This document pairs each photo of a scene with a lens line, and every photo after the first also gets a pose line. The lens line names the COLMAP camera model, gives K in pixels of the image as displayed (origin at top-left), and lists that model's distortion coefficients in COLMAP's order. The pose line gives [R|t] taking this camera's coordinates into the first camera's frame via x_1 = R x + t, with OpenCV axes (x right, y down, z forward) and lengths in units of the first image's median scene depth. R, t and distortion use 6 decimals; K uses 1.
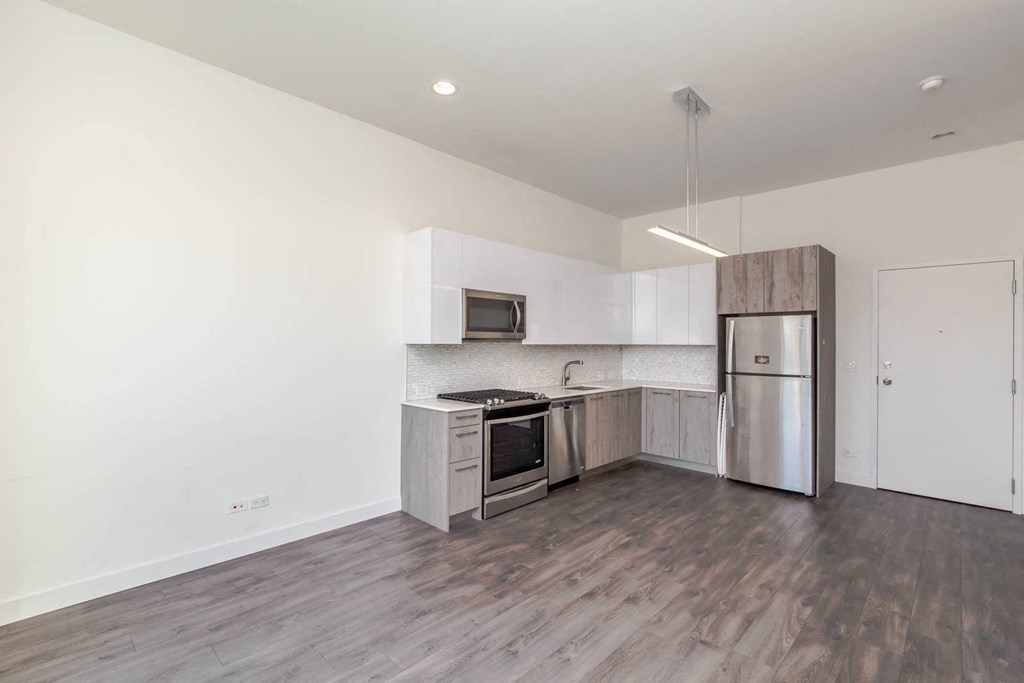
lens RADIAL K [[461.8, 0, 508.3], [0, 461.8, 343.9], [0, 0, 1]] dist [0.001406, -0.002471]
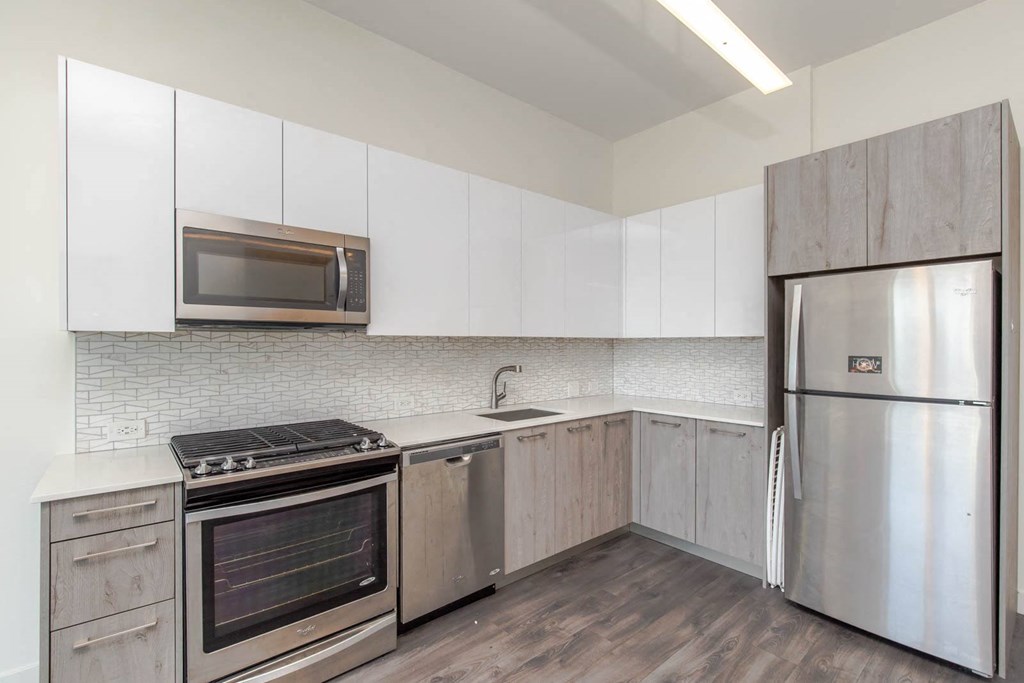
lens RADIAL K [[461.8, 0, 519.8], [0, 461.8, 351.6], [0, 0, 1]] dist [0.001406, -0.002471]
pose [[0.996713, -0.004018, -0.080920, 0.227120], [0.005206, 0.999882, 0.014470, 0.012046], [0.080852, -0.014843, 0.996616, 0.479953]]
